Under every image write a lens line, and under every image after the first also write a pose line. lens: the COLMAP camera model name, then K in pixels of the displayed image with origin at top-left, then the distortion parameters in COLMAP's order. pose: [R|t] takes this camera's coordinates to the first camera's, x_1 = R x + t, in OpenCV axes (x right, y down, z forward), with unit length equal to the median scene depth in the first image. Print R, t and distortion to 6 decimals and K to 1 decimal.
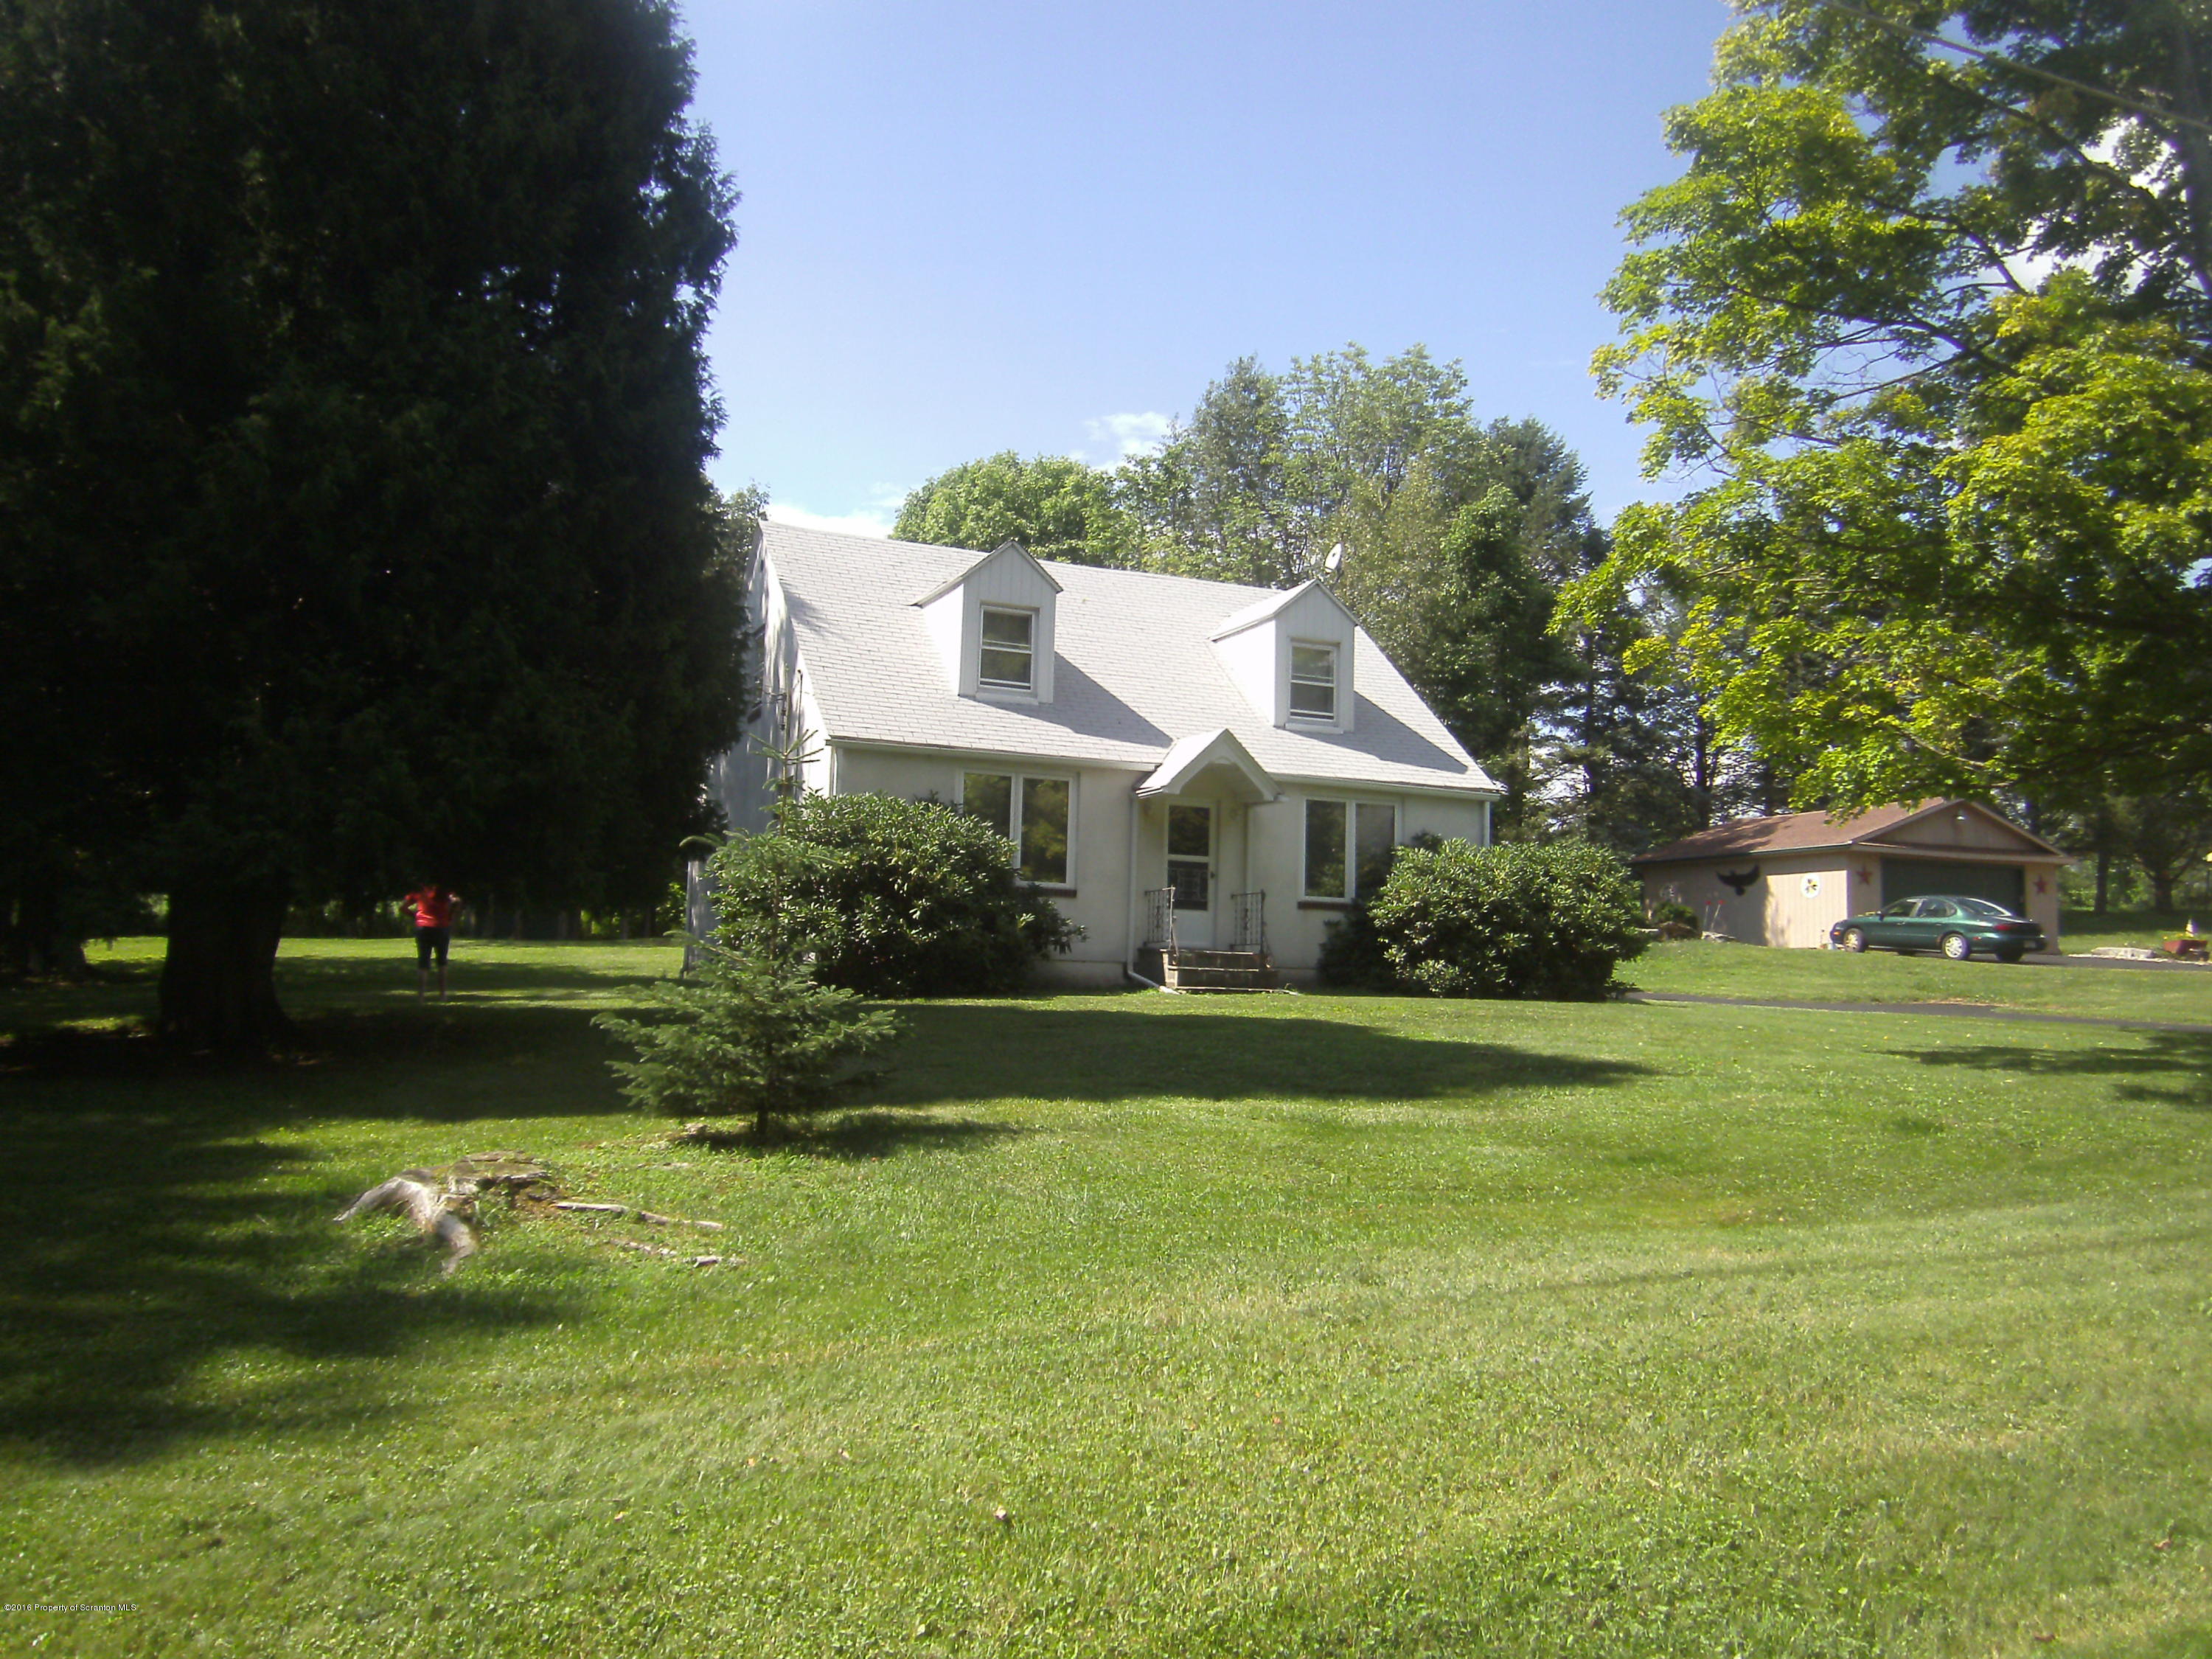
lens RADIAL K [[1747.8, 0, 1107.8], [0, 1747.8, 822.8], [0, 0, 1]] dist [-0.015859, -0.050751]
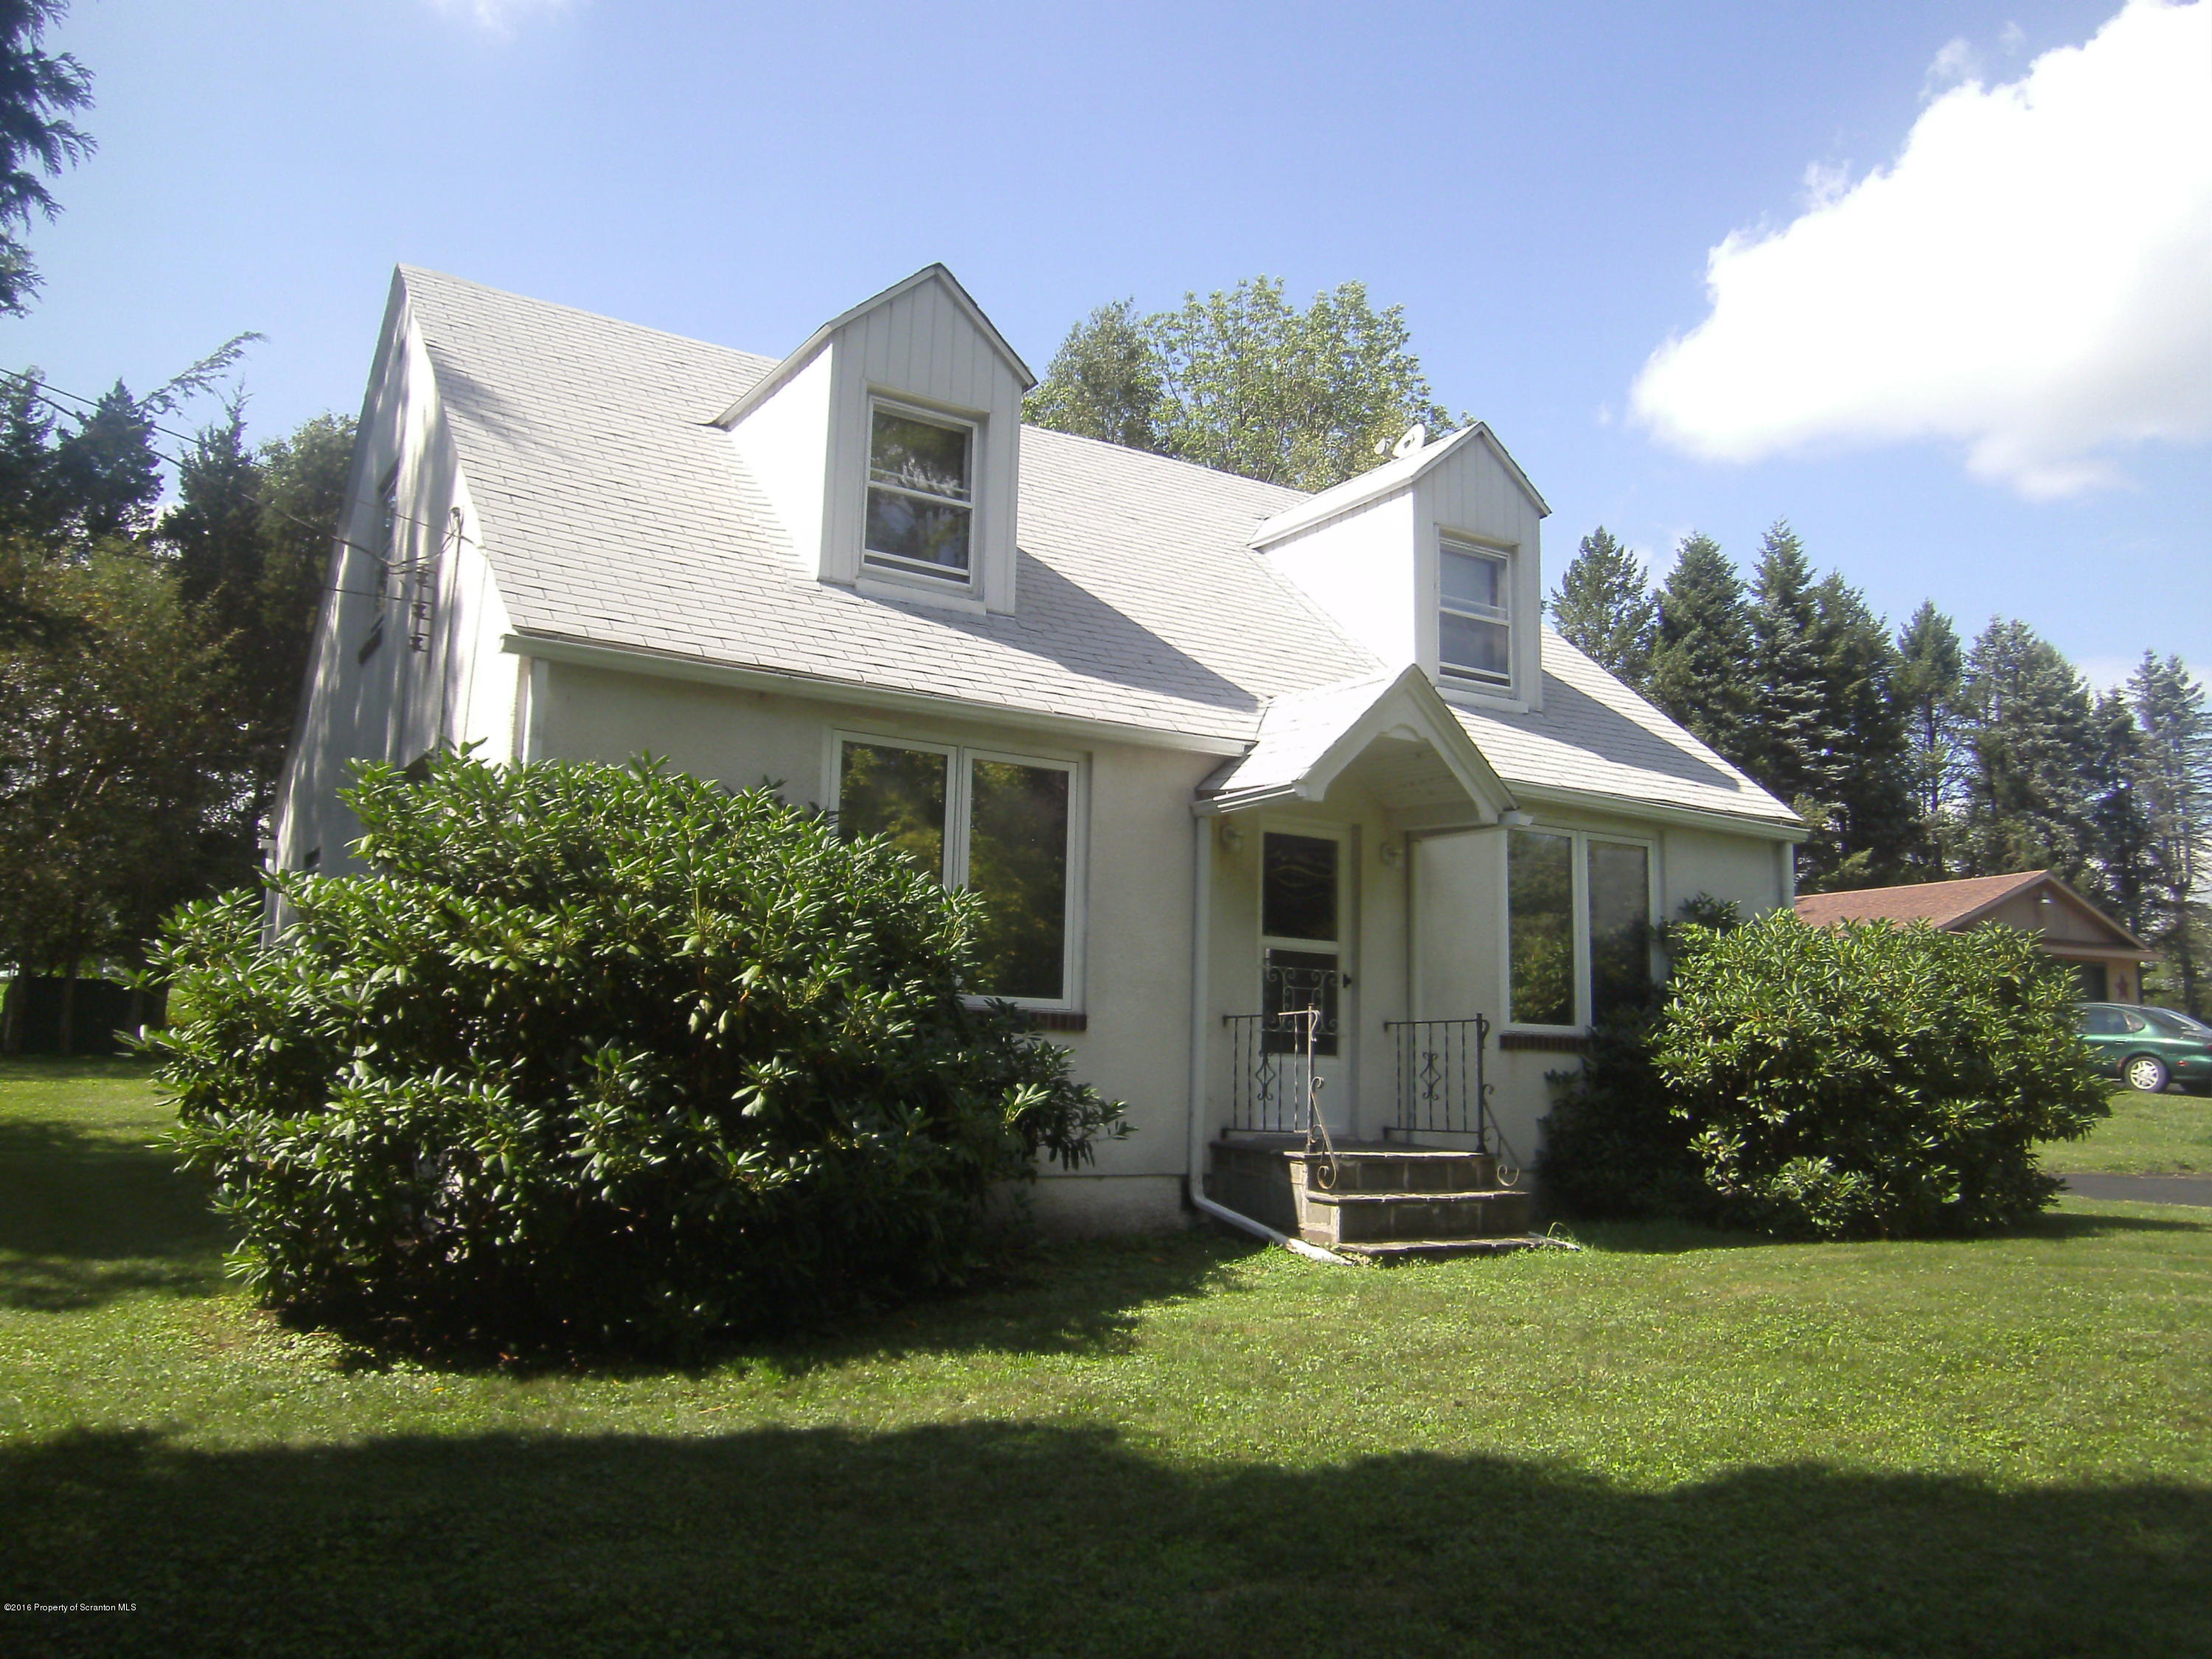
lens RADIAL K [[1747.8, 0, 1092.2], [0, 1747.8, 815.0], [0, 0, 1]] dist [-0.015859, -0.050751]
pose [[0.990375, 0.014955, 0.137599, -0.076957], [-0.006962, 0.998270, -0.058386, 0.013338], [-0.138234, 0.056866, 0.988766, 0.547005]]
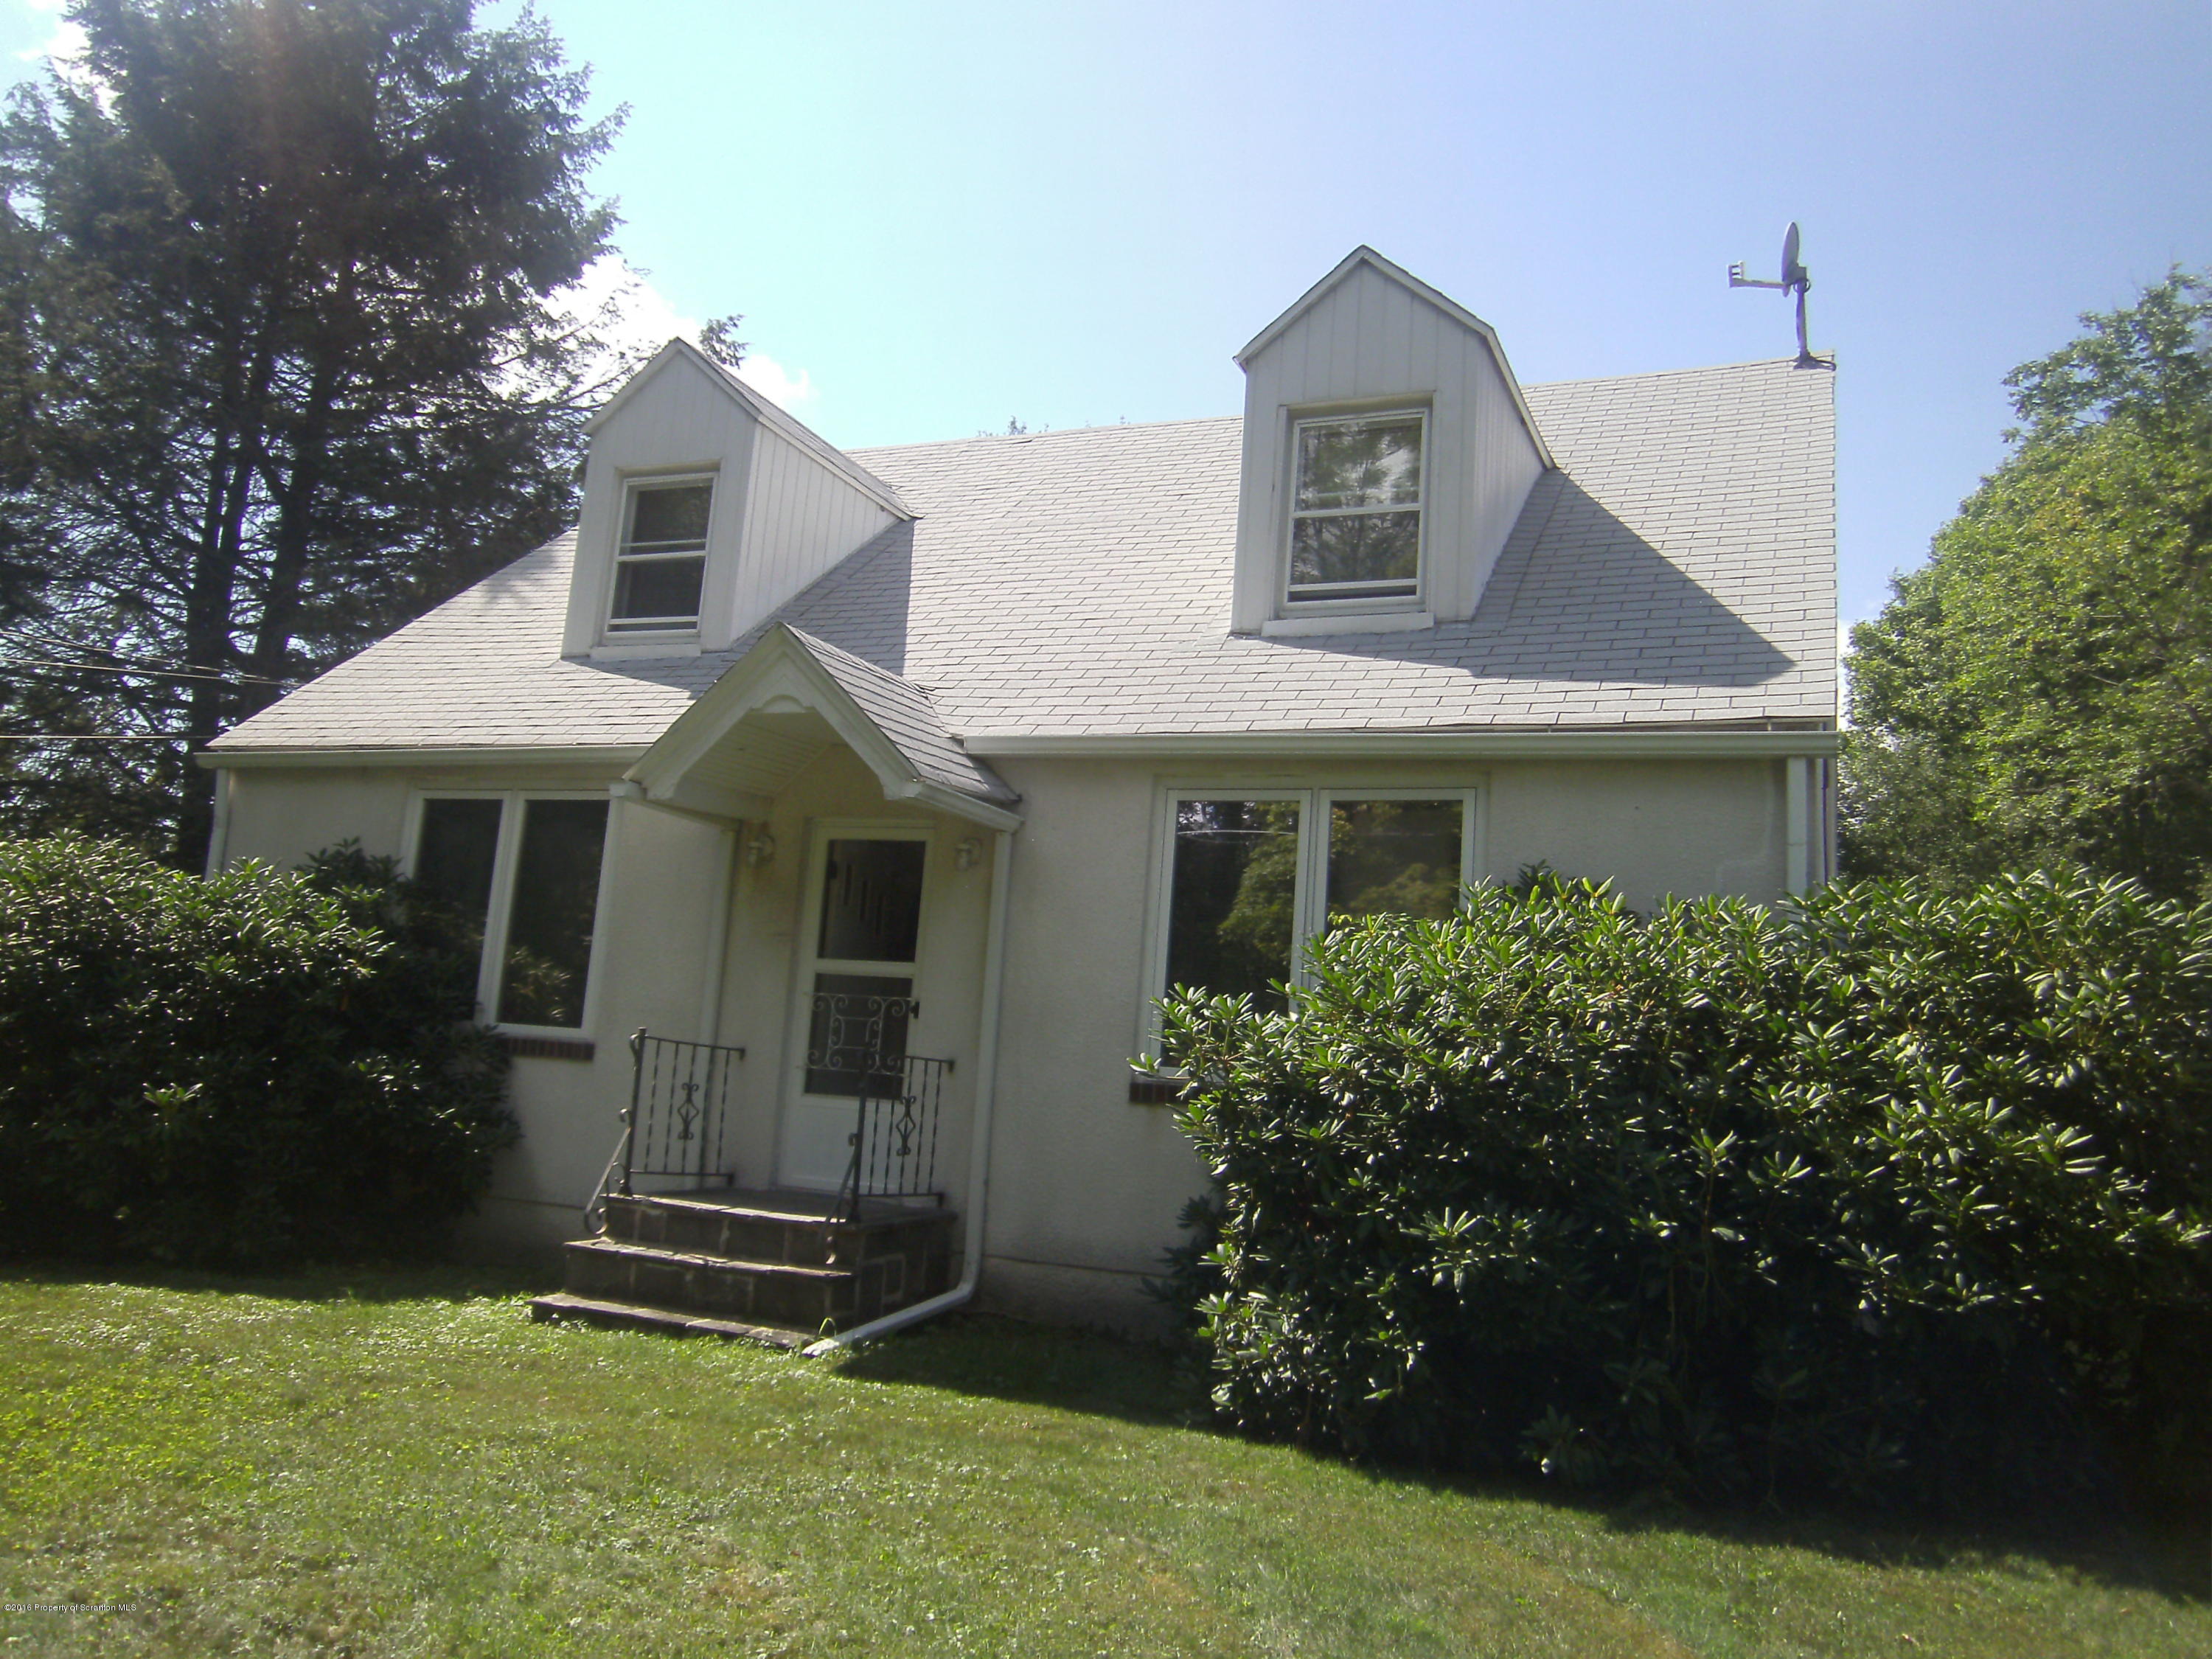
lens RADIAL K [[1747.8, 0, 1094.2], [0, 1747.8, 823.9], [0, 0, 1]] dist [-0.015859, -0.050751]
pose [[0.689739, -0.095976, -0.717669, 0.380423], [0.009000, 0.992236, -0.124045, 0.038249], [0.724002, 0.079100, 0.685248, 0.773934]]
